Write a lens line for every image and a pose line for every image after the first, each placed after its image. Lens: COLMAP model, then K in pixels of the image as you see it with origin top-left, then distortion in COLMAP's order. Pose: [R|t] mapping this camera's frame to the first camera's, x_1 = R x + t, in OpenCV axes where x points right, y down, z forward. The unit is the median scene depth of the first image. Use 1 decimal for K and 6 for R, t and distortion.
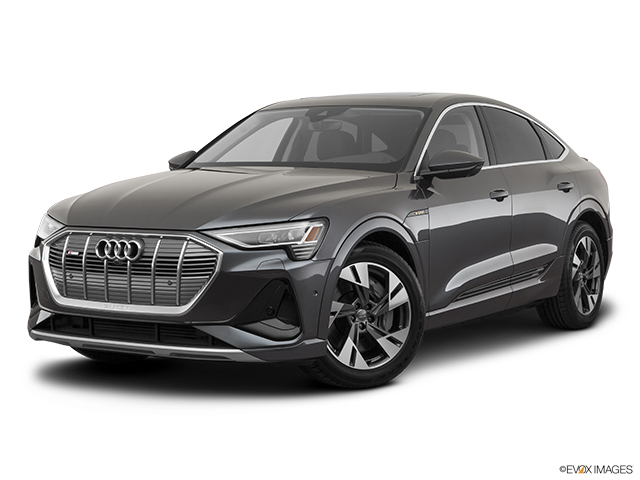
lens RADIAL K [[1175.9, 0, 315.3], [0, 1175.9, 243.6], [0, 0, 1]] dist [-0.067119, 0.000000]
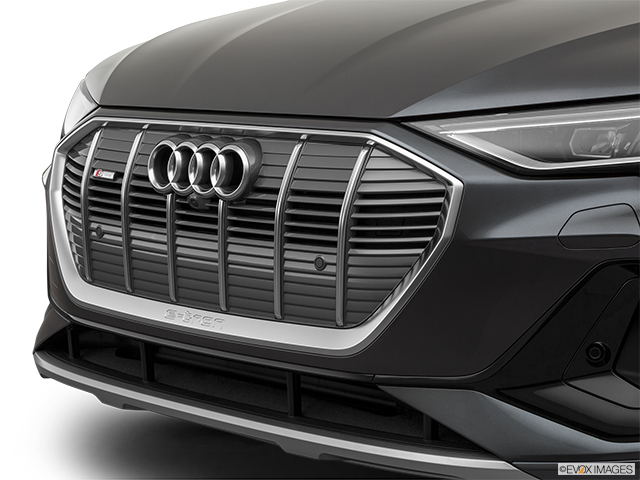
lens RADIAL K [[1602.5, 0, 318.7], [0, 1602.5, 240.1], [0, 0, 1]] dist [0.047222, 0.000000]
pose [[0.971274, 0.023961, -0.236756, -0.006598], [-0.008491, 0.997774, 0.066145, -0.006699], [0.237814, -0.062234, 0.969315, 0.514401]]
